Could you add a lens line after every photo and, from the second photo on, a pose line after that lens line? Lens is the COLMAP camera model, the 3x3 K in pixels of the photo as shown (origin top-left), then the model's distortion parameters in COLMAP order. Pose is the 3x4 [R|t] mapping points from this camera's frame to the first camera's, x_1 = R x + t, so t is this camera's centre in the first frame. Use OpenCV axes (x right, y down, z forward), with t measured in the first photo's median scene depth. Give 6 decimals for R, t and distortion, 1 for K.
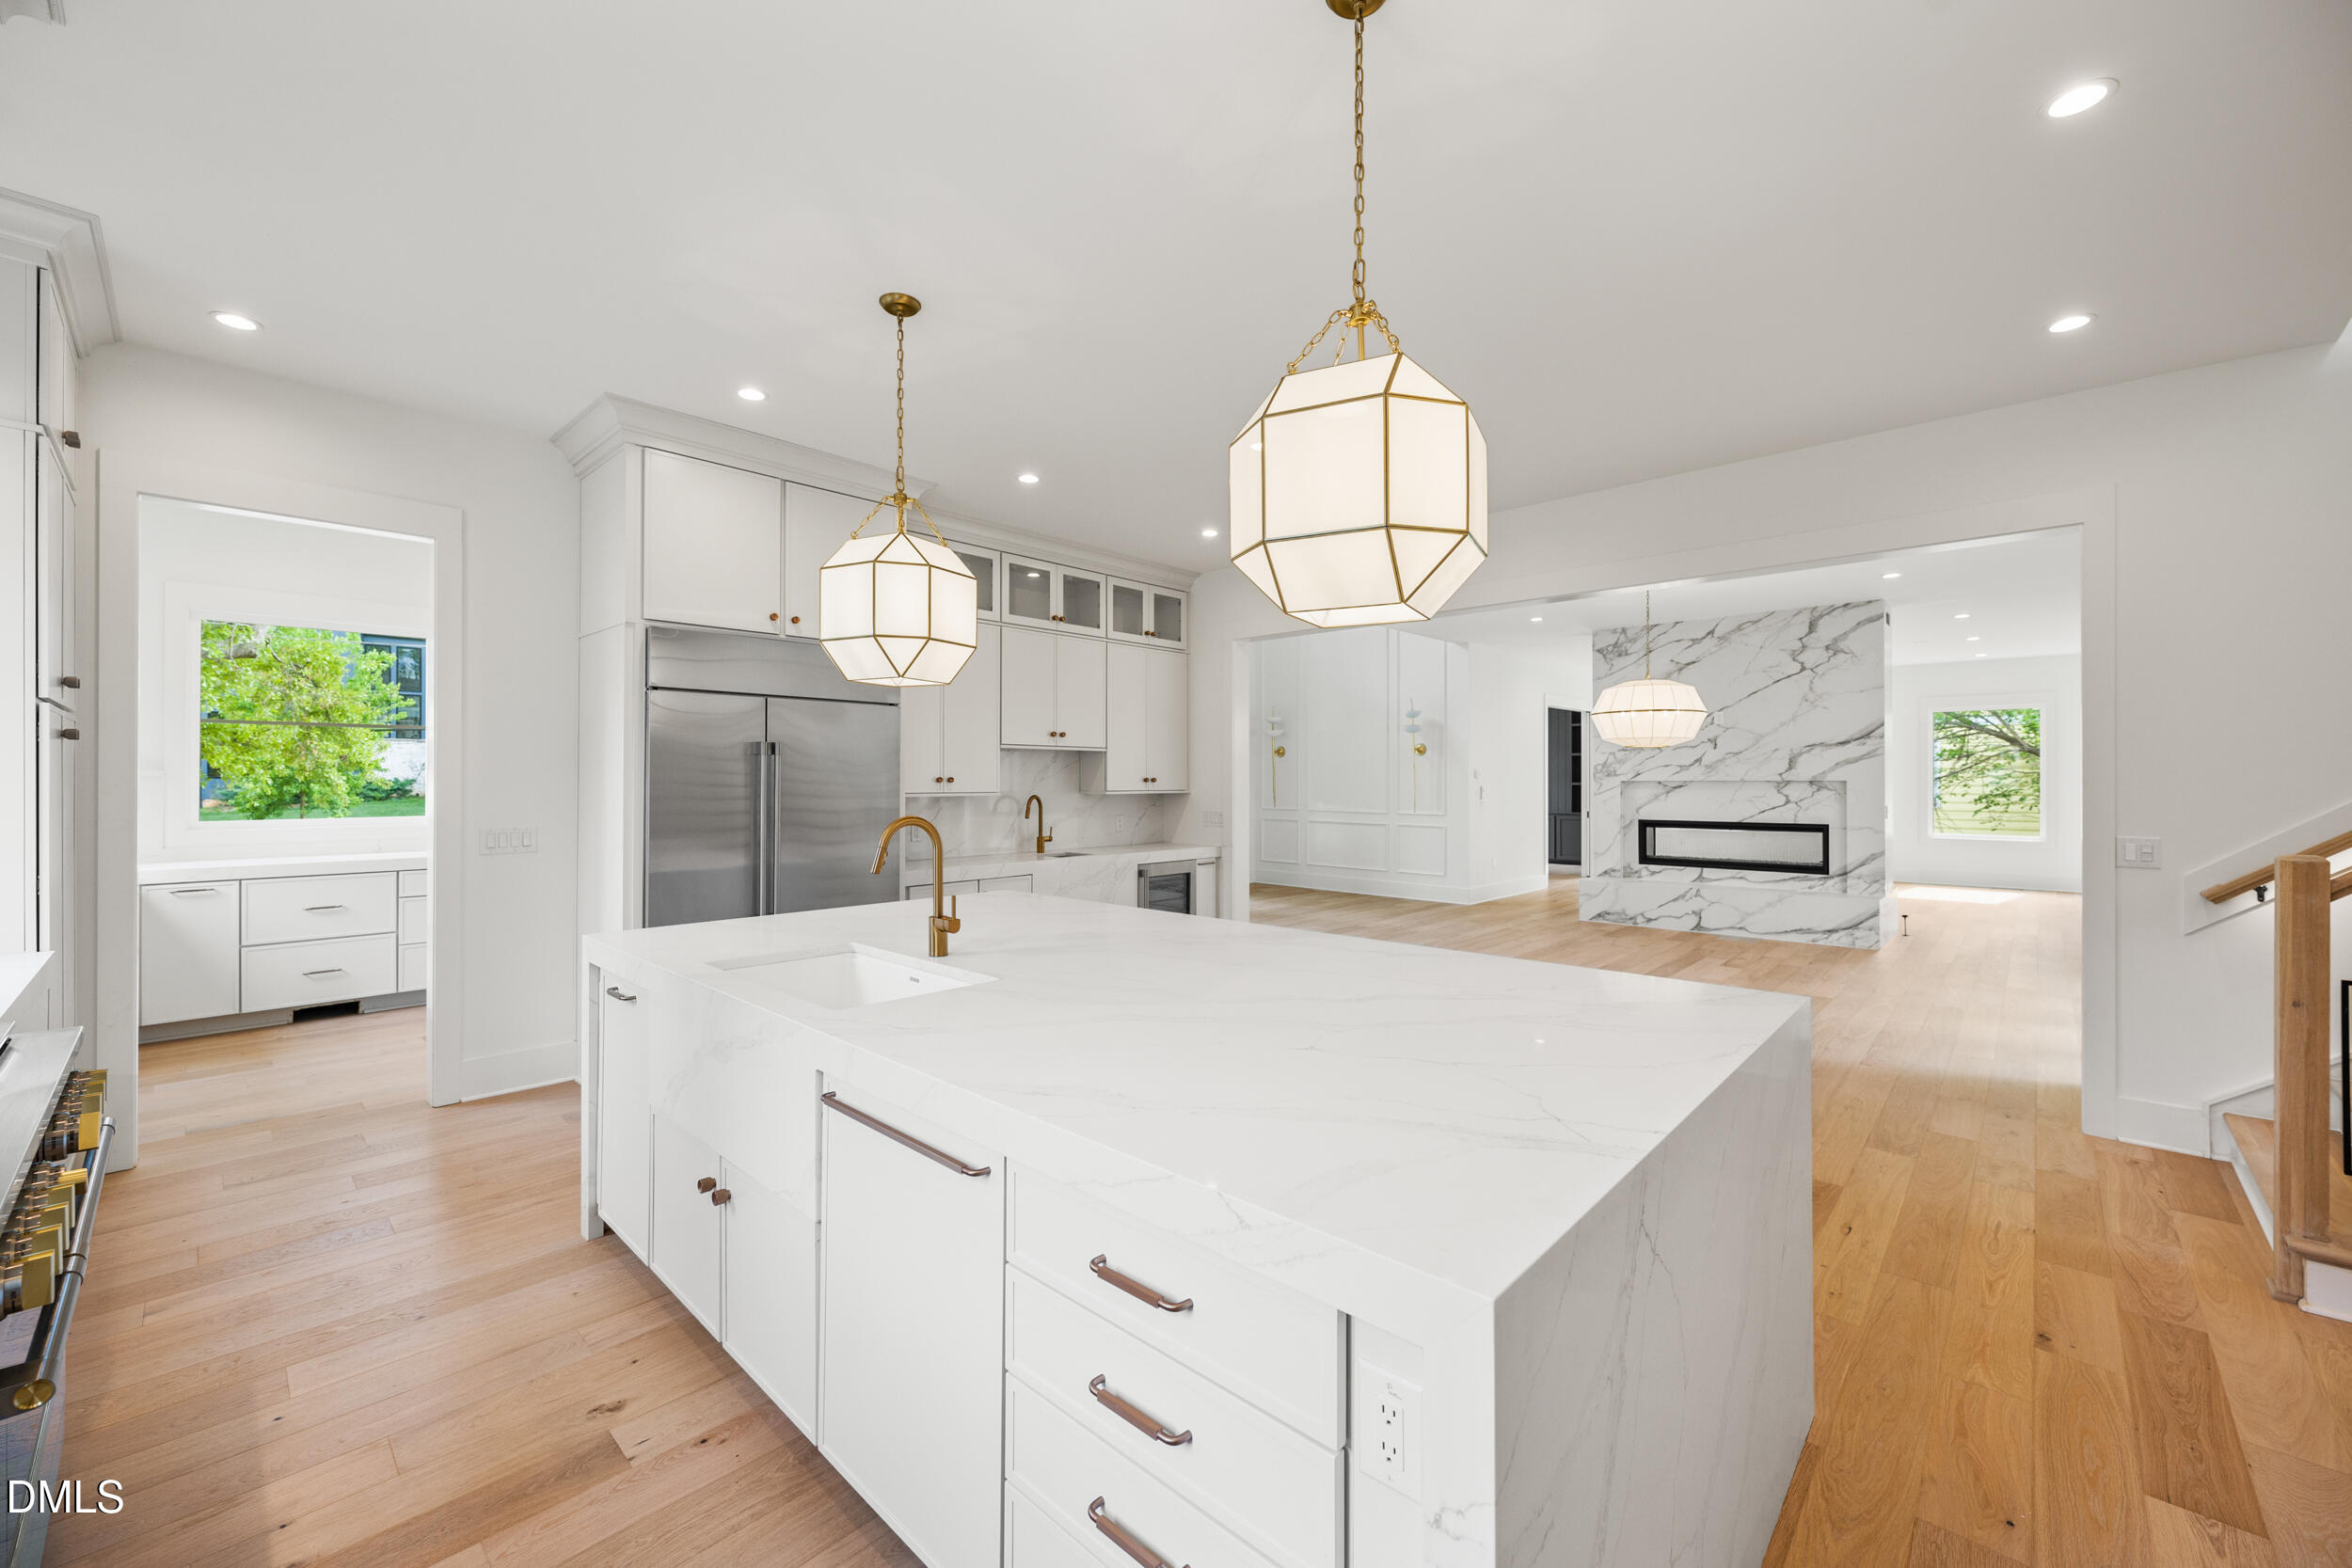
lens RADIAL K [[922.6, 0, 1178.5], [0, 922.6, 775.6], [0, 0, 1]] dist [0.000042, -0.000379]
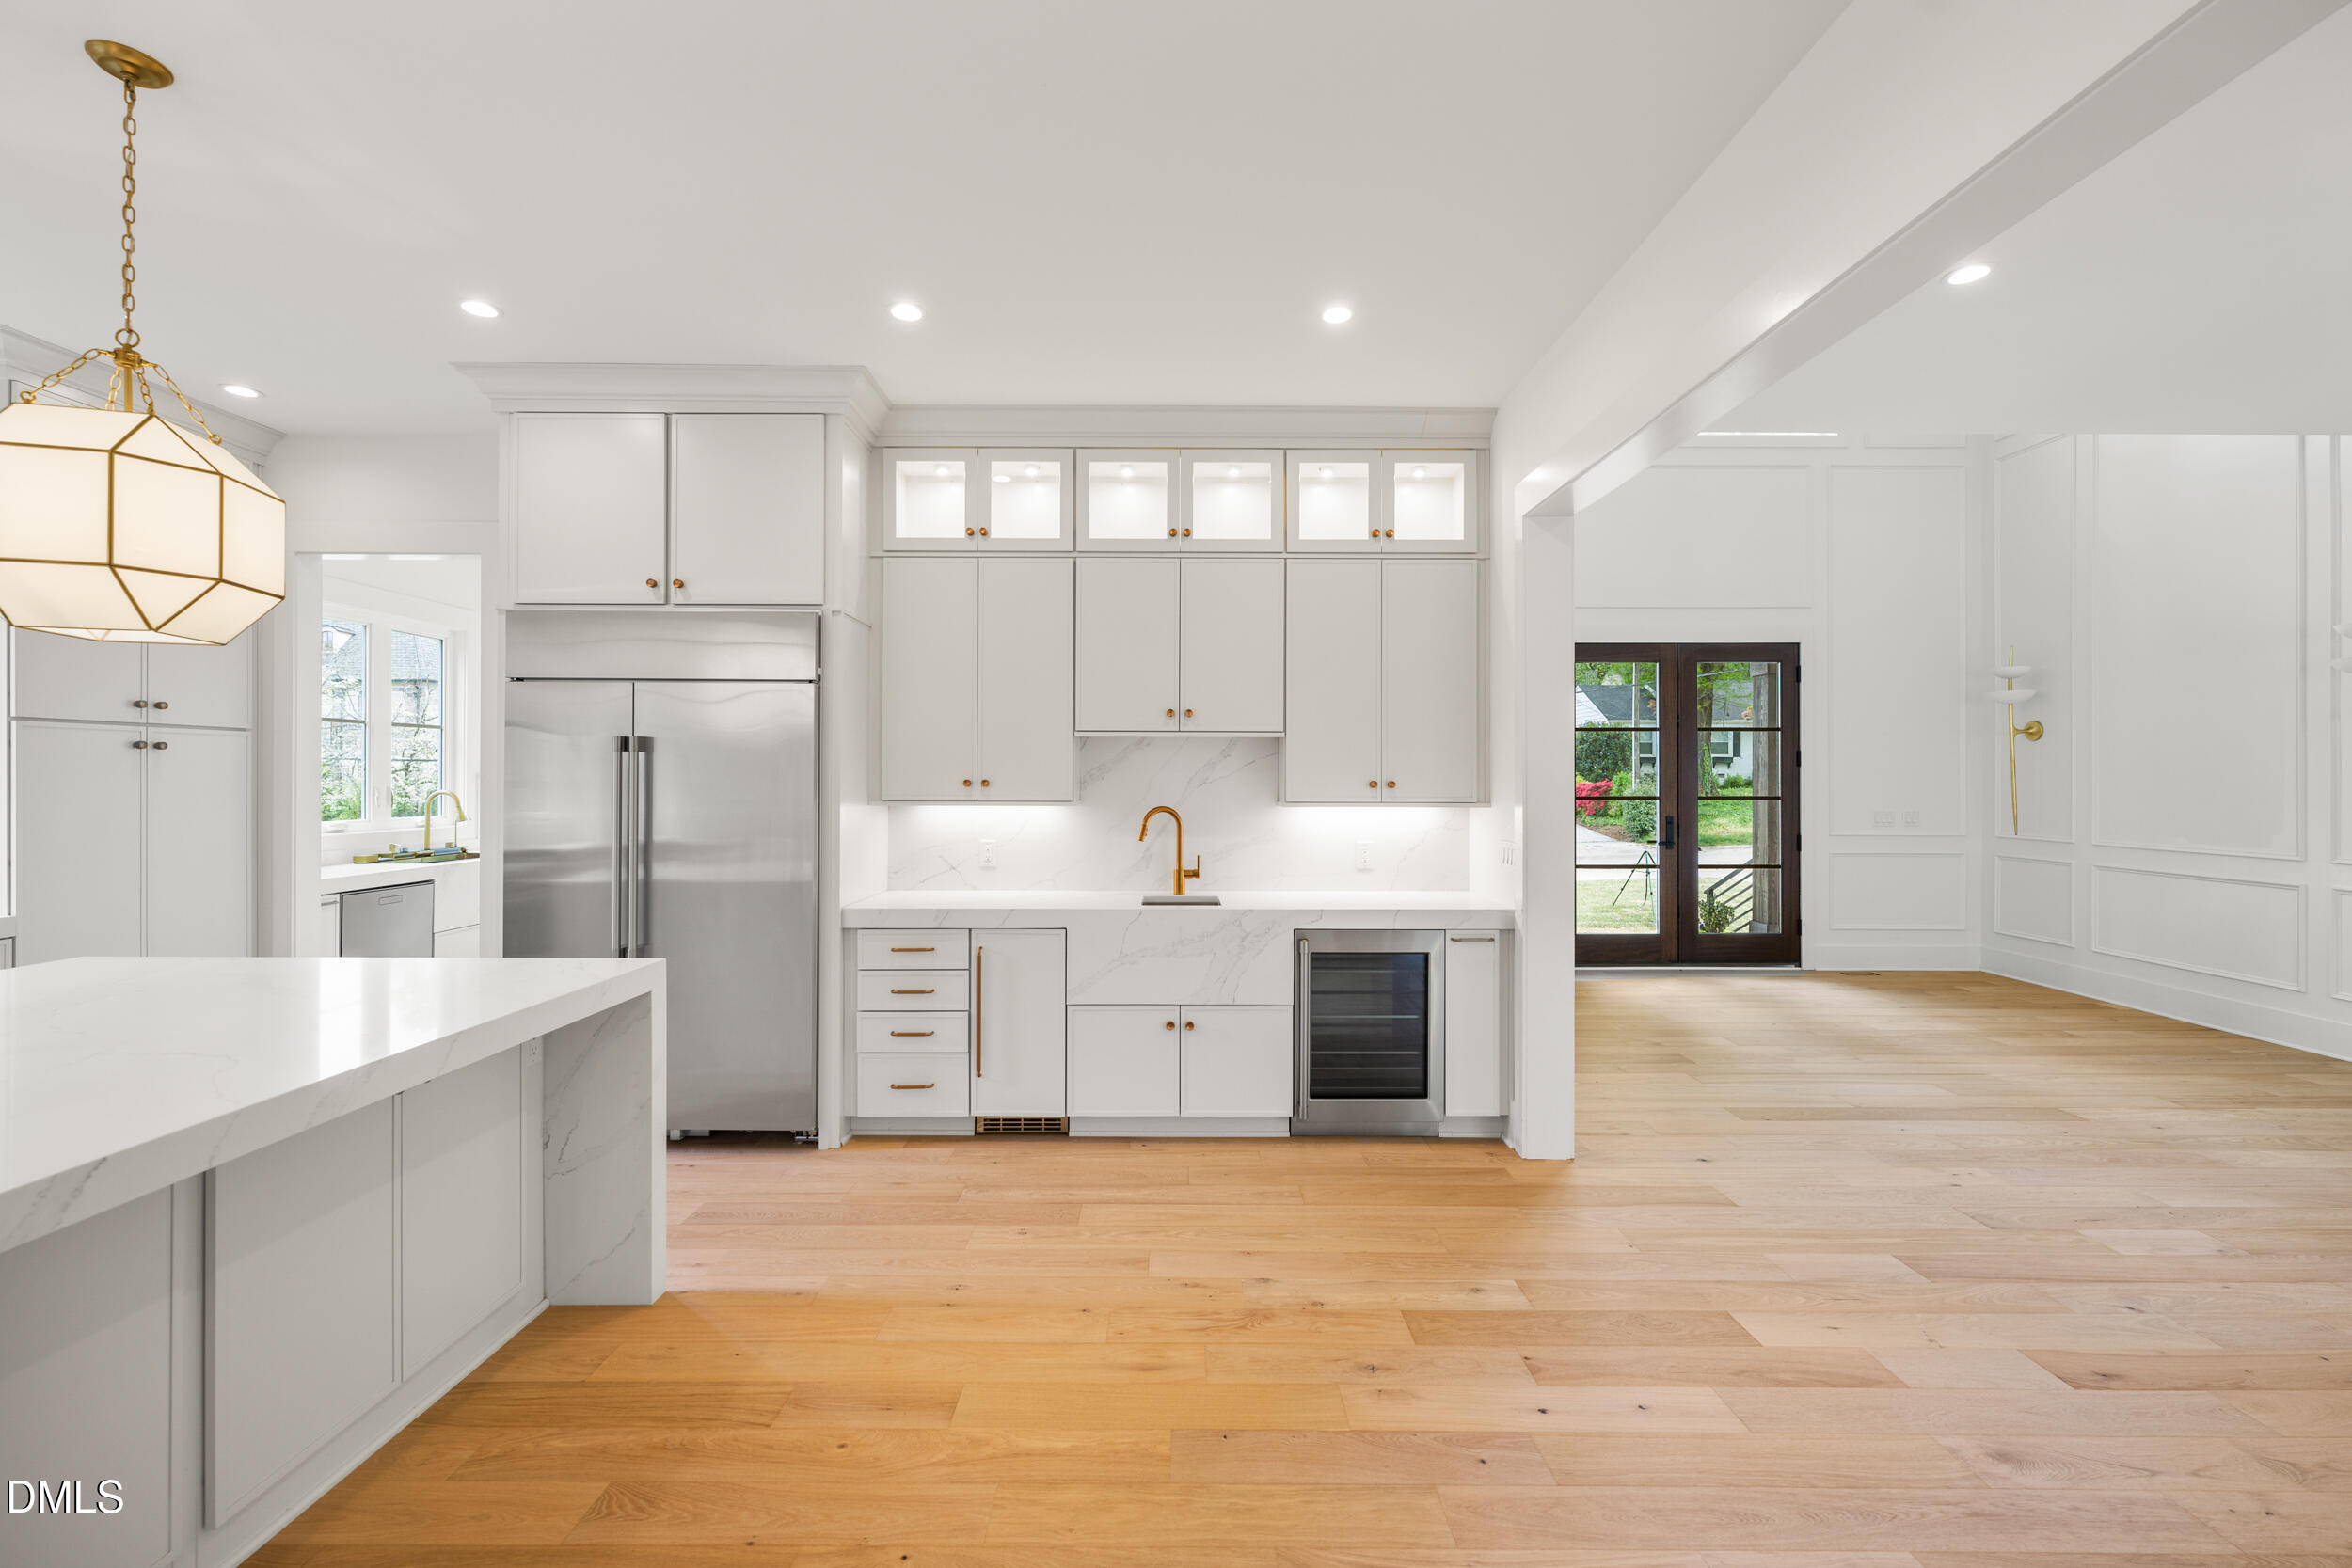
lens RADIAL K [[959.2, 0, 1179.7], [0, 959.2, 774.9], [0, 0, 1]] dist [-0.000706, -0.000321]
pose [[0.679408, 0.000154, -0.733761, 0.218384], [-0.000021, 1.000000, 0.000190, -0.000831], [0.733761, -0.000113, 0.679408, 0.328655]]
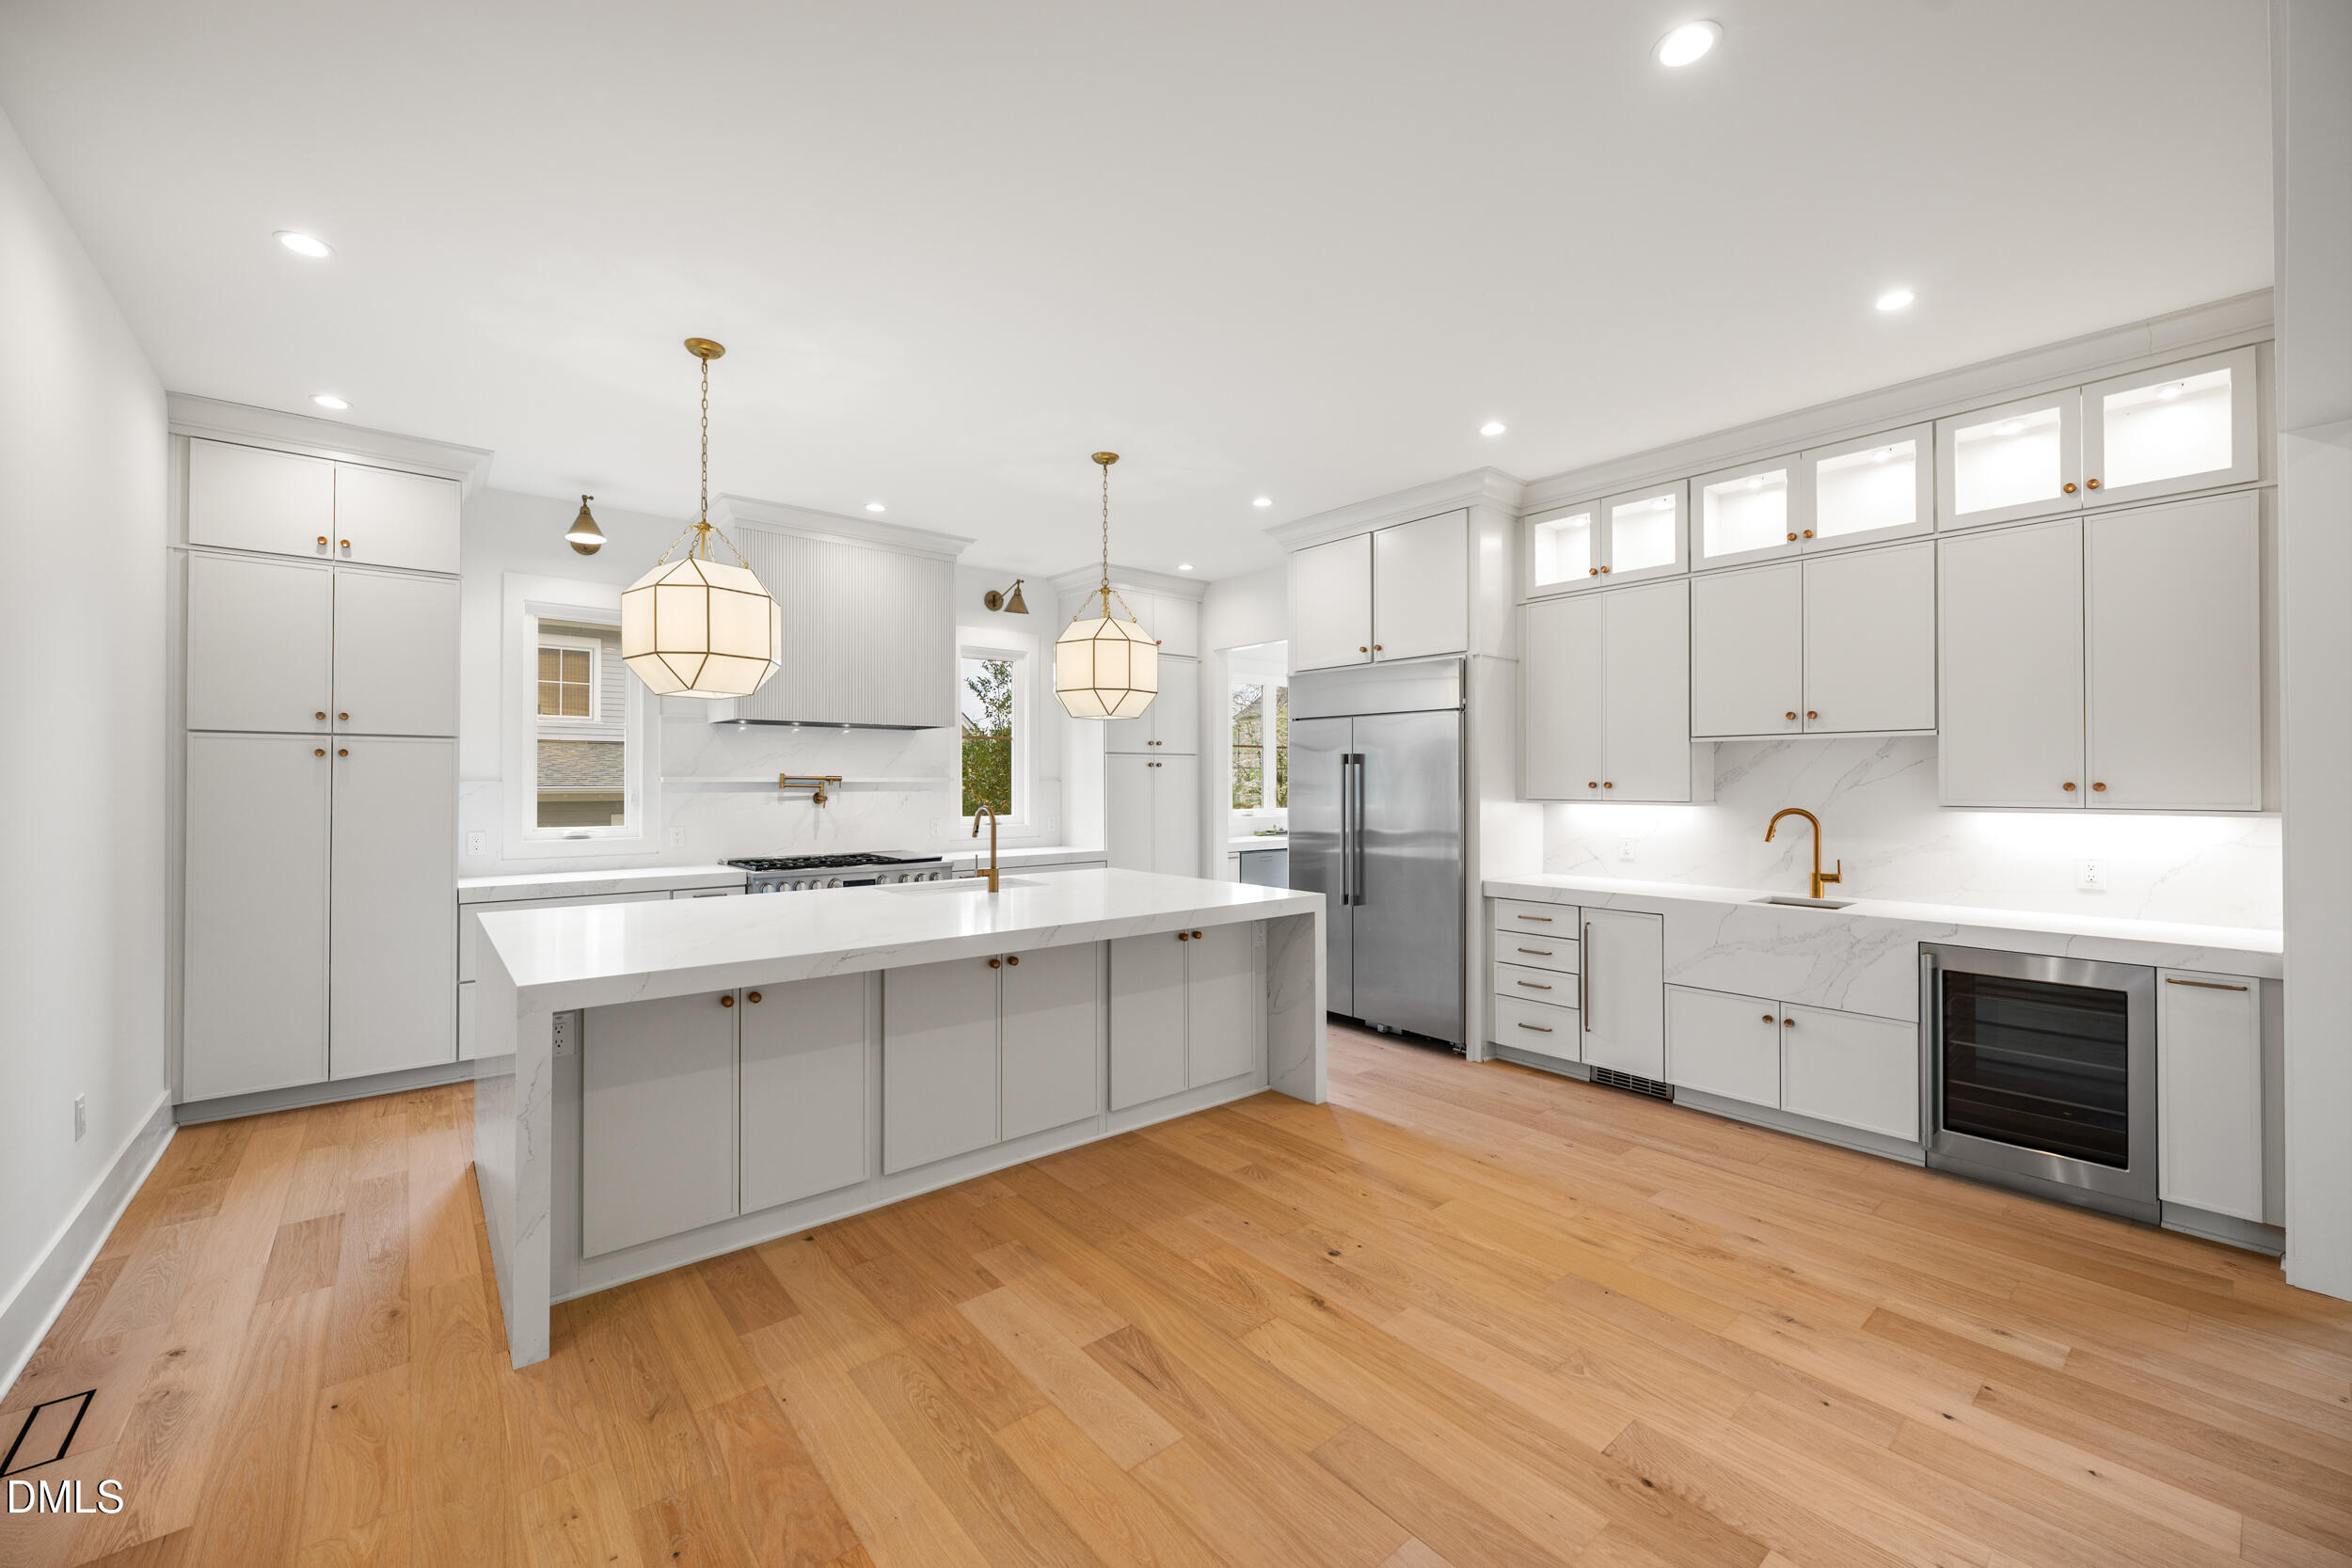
lens RADIAL K [[922.6, 0, 1177.4], [0, 922.6, 774.8], [0, 0, 1]] dist [0.000042, -0.000379]
pose [[-0.125119, -0.005728, -0.992125, 0.341127], [0.005269, 0.999965, -0.006438, -0.000596], [0.992128, -0.006033, -0.125085, 0.390261]]
